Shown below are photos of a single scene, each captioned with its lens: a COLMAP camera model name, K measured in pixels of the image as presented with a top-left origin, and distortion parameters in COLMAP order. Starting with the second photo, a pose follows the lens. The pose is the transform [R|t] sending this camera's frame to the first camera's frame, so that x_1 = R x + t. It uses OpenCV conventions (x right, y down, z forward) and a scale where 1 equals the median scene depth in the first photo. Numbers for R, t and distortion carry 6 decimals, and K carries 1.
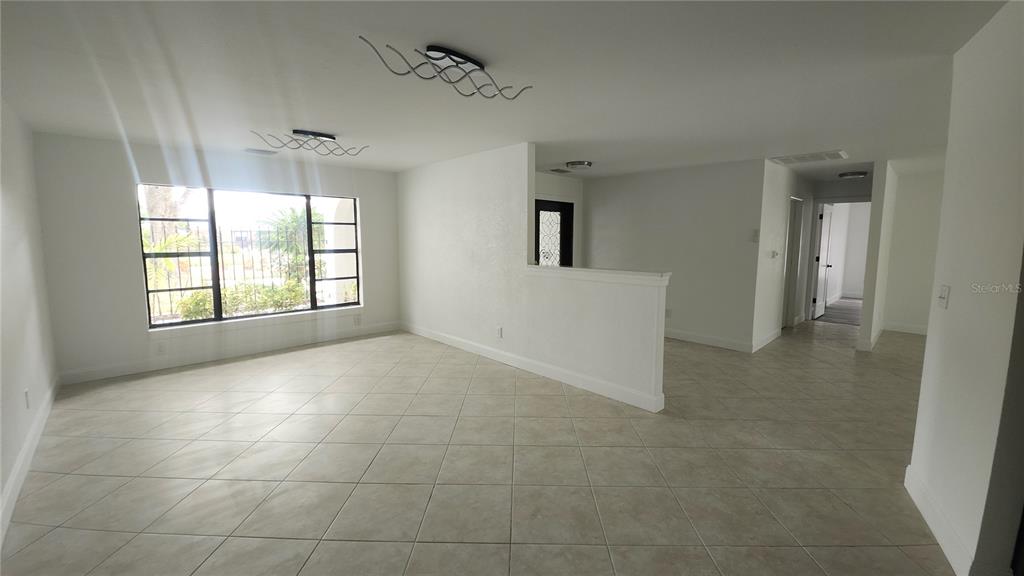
lens RADIAL K [[408.1, 0, 514.1], [0, 408.1, 286.3], [0, 0, 1]] dist [-0.012530, -0.004976]
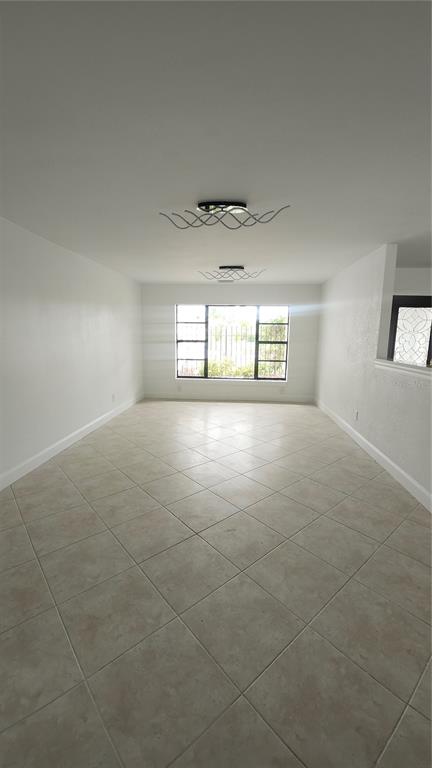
lens RADIAL K [[306.0, 0, 216.1], [0, 306.0, 389.0], [0, 0, 1]] dist [-0.012530, -0.004976]
pose [[0.658494, 0.138169, -0.739794, 0.360268], [-0.096867, 0.990386, 0.098751, -0.009615], [0.746326, 0.006635, 0.665548, 0.129117]]
